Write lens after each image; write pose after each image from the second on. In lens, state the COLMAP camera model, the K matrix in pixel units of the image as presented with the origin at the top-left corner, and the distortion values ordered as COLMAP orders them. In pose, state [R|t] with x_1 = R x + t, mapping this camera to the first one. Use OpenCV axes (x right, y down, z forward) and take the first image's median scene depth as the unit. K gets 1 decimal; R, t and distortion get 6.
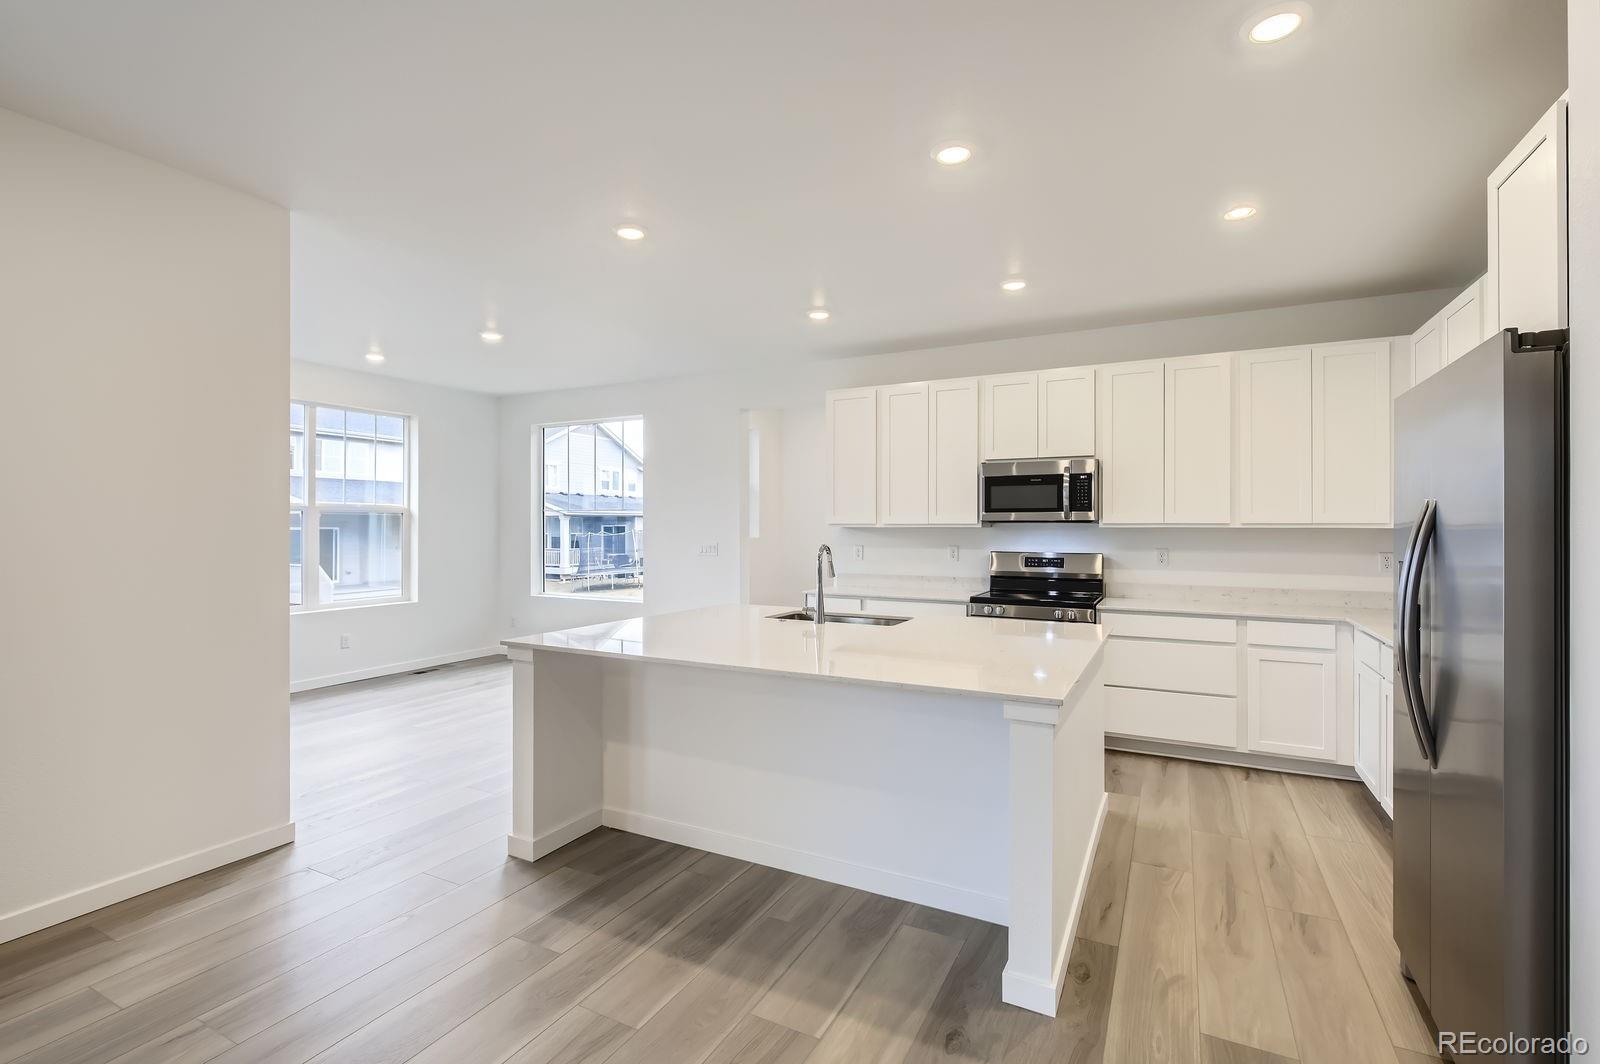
lens RADIAL K [[723.5, 0, 798.6], [0, 723.5, 525.4], [0, 0, 1]] dist [-0.000347, -0.000116]
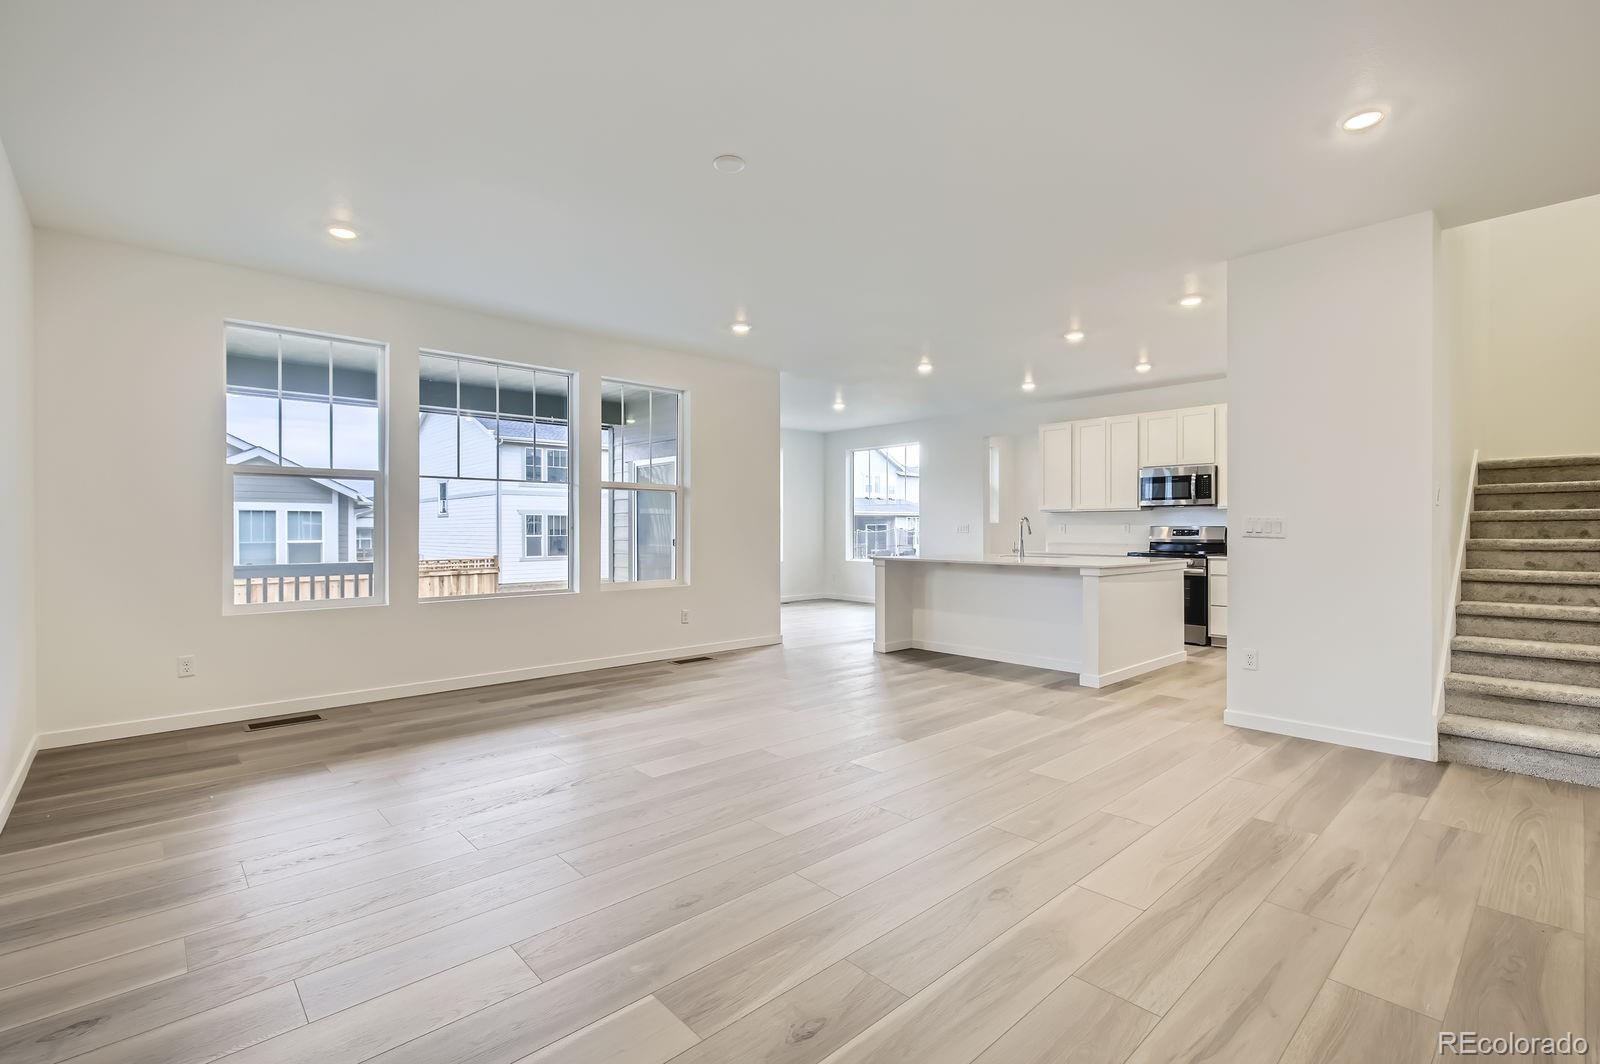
lens RADIAL K [[723.5, 0, 798.6], [0, 723.5, 525.4], [0, 0, 1]] dist [-0.000347, -0.000116]
pose [[0.941962, -0.002892, -0.335708, 0.086280], [0.001436, 0.999988, -0.004584, 0.042991], [0.335717, 0.003836, 0.941955, -0.748225]]
